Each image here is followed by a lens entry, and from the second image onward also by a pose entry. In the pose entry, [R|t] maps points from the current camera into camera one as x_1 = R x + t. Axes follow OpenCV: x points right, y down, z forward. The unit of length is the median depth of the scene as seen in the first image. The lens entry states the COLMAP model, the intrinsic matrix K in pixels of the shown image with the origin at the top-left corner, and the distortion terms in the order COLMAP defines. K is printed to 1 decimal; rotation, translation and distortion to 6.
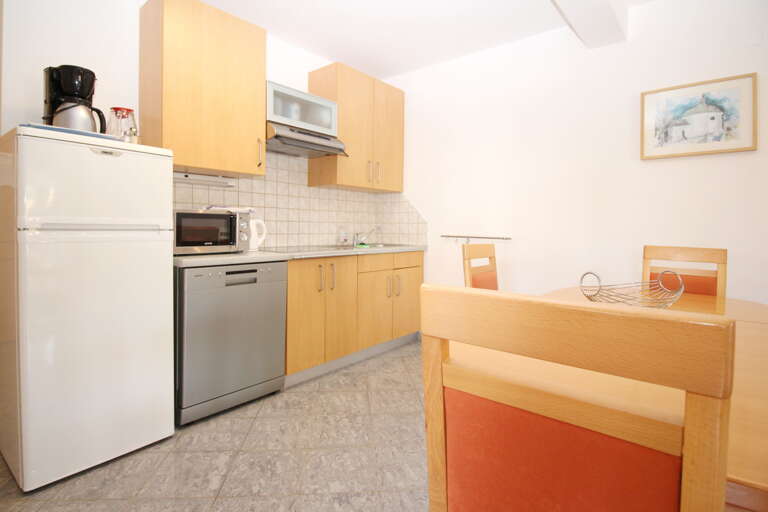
lens RADIAL K [[341.2, 0, 379.3], [0, 341.2, 252.7], [0, 0, 1]] dist [-0.031716, -0.001791]
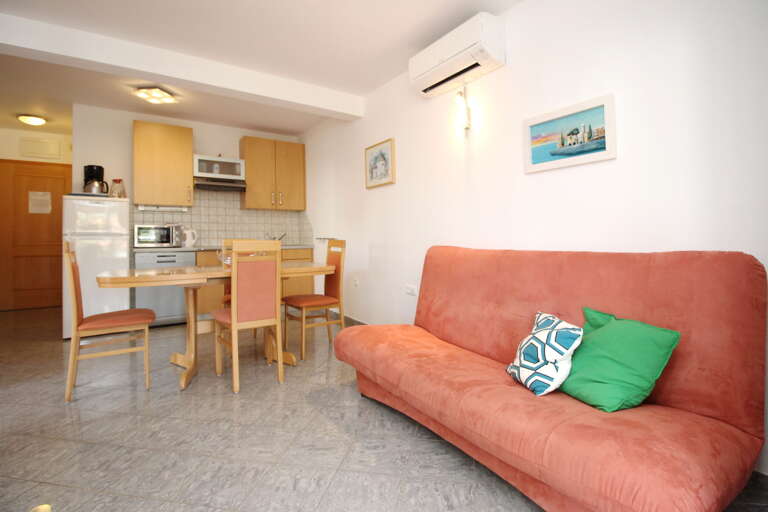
lens RADIAL K [[341.2, 0, 385.9], [0, 341.2, 248.0], [0, 0, 1]] dist [-0.031716, -0.001791]
pose [[0.971990, -0.005883, -0.234947, 1.338429], [-0.003519, 0.999210, -0.039578, 0.084110], [0.234994, 0.039296, 0.971202, -0.638967]]
